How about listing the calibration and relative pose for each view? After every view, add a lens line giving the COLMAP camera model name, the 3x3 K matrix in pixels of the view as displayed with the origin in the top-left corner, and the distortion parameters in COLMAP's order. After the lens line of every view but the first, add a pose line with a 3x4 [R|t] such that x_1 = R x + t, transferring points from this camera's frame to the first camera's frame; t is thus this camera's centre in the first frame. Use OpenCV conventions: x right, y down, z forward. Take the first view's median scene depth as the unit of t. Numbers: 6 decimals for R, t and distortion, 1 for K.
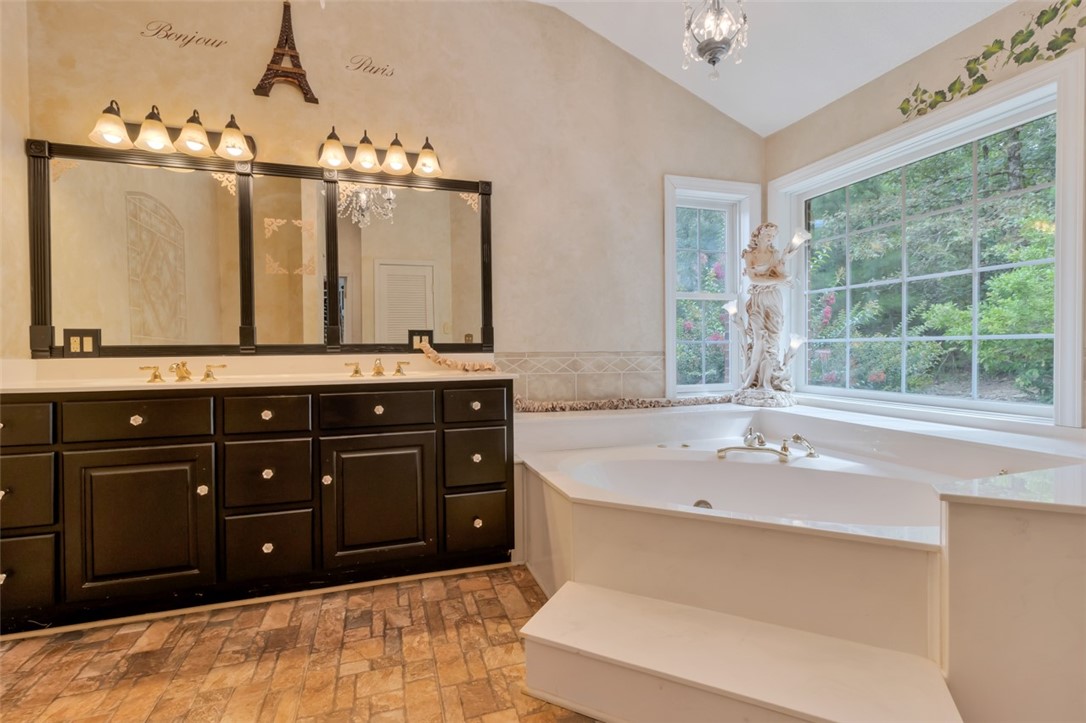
lens RADIAL K [[507.3, 0, 540.6], [0, 507.3, 356.6], [0, 0, 1]] dist [-0.000376, 0.000427]
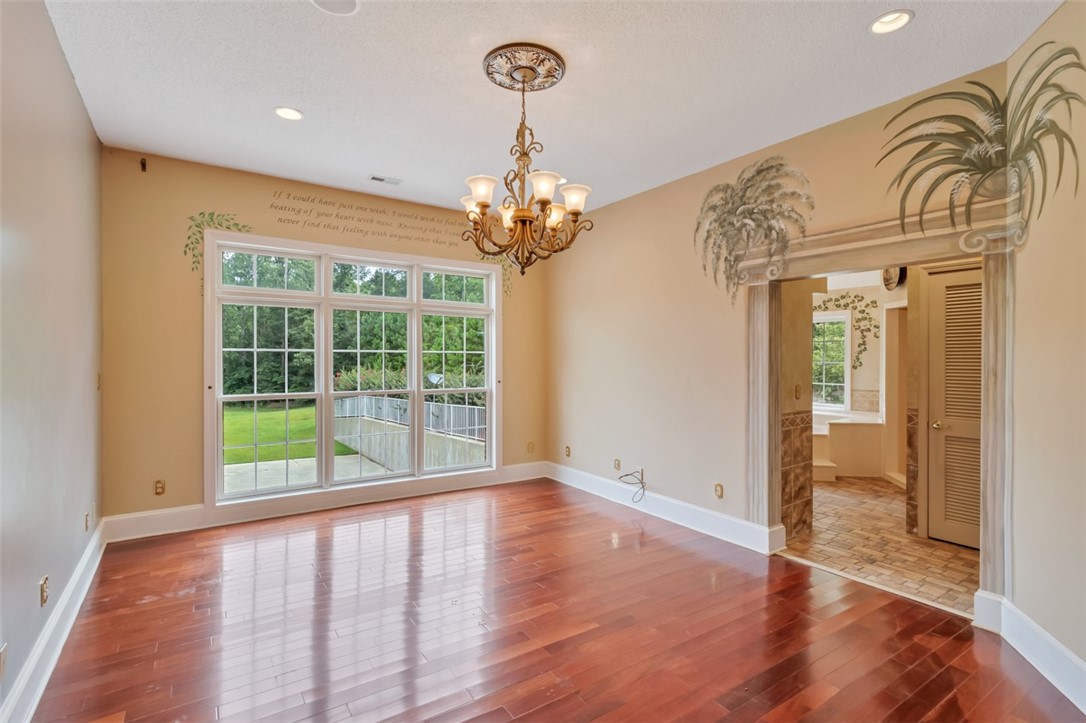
lens RADIAL K [[507.3, 0, 550.2], [0, 507.3, 352.6], [0, 0, 1]] dist [-0.000376, 0.000427]
pose [[0.957582, 0.018662, 0.287555, -1.694159], [-0.013012, 0.999683, -0.021546, -0.139210], [-0.287866, 0.016890, 0.957522, -1.546812]]
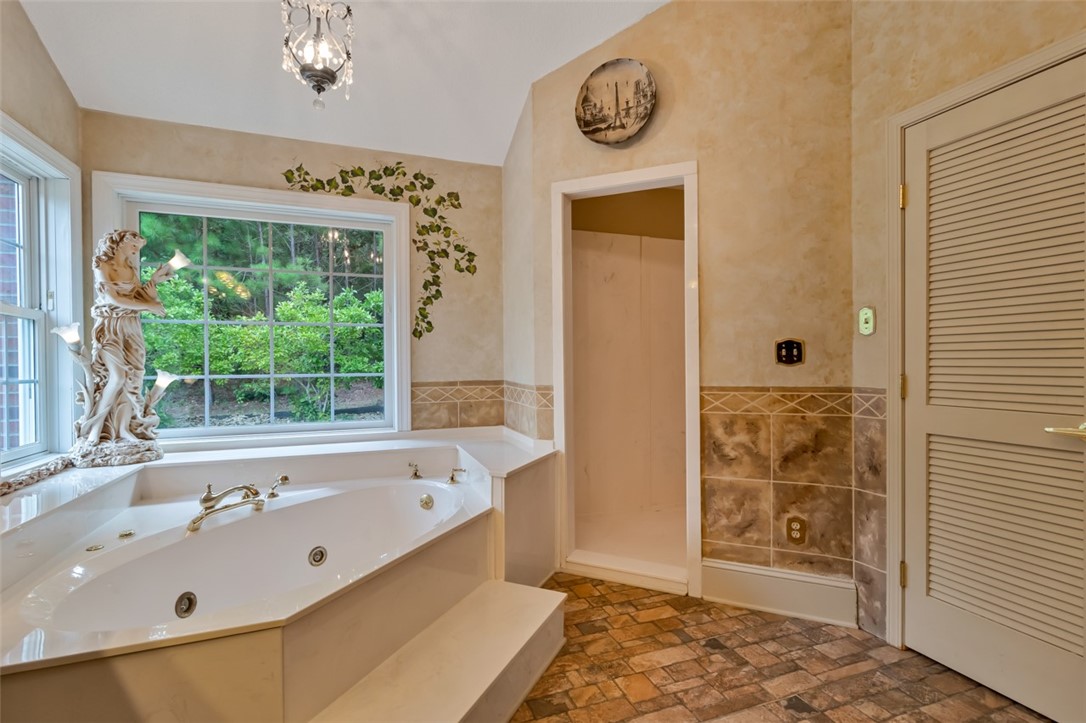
lens RADIAL K [[507.3, 0, 554.8], [0, 507.3, 364.4], [0, 0, 1]] dist [-0.000376, 0.000427]
pose [[-0.072496, 0.008764, 0.997330, -0.495555], [0.022798, 0.999715, -0.007128, -0.042371], [-0.997108, 0.022220, -0.072675, 0.508281]]
